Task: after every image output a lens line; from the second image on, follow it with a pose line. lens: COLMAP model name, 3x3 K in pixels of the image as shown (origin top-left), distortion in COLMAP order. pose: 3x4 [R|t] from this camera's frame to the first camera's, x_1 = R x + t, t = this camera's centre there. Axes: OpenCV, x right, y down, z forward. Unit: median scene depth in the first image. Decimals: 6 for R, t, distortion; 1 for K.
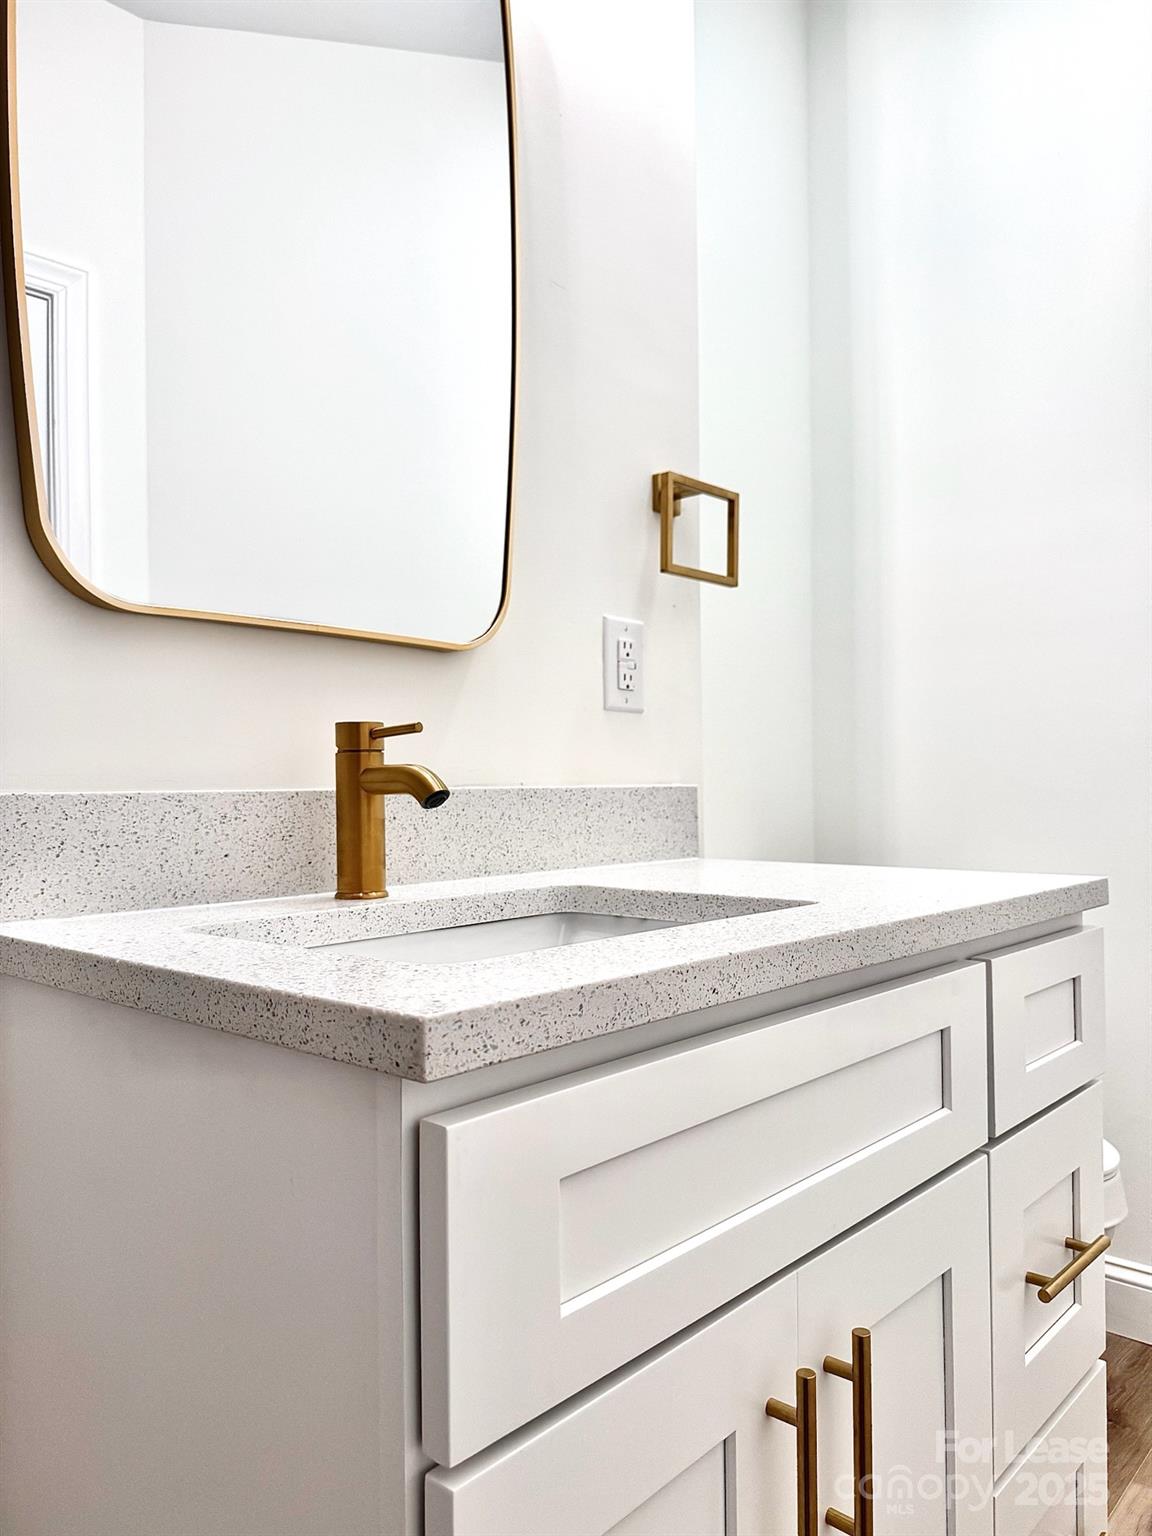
lens RADIAL K [[1078.7, 0, 576.0], [0, 1078.7, 768.0], [0, 0, 1]] dist [0.107145, -0.160618]
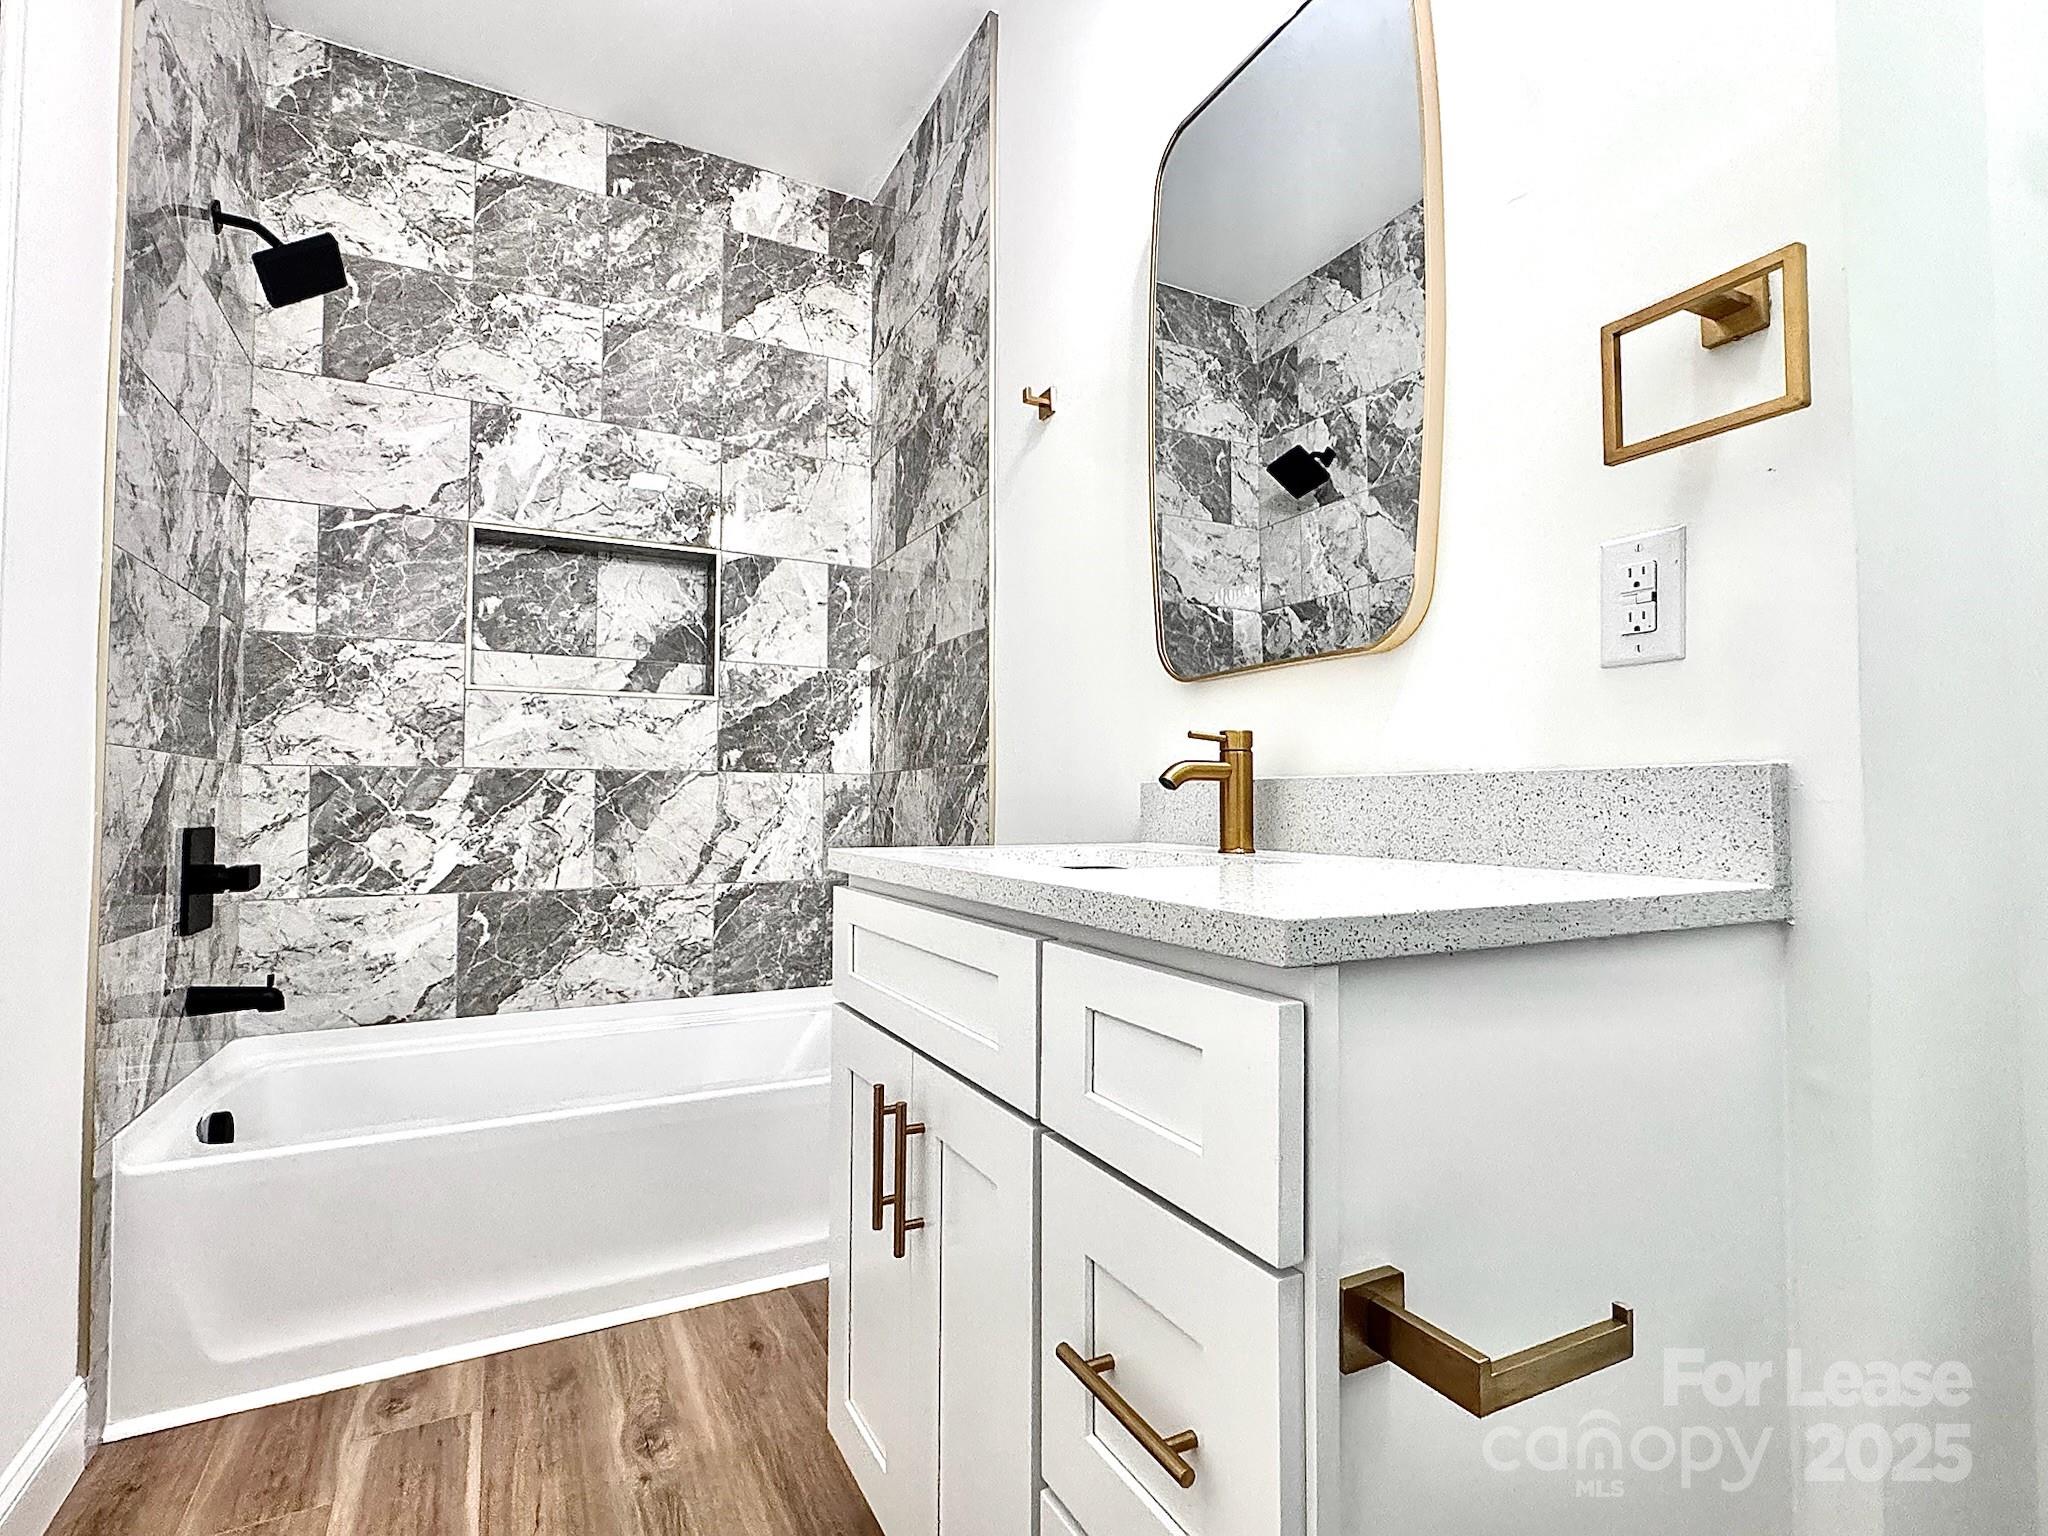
lens RADIAL K [[950.1, 0, 1027.6], [0, 950.1, 774.7], [0, 0, 1]] dist [-0.002794, -0.000239]
pose [[-0.320910, -0.025151, -0.946776, 0.800348], [0.006840, 0.999560, -0.028872, 0.037951], [0.947085, -0.015741, -0.320597, 0.849601]]
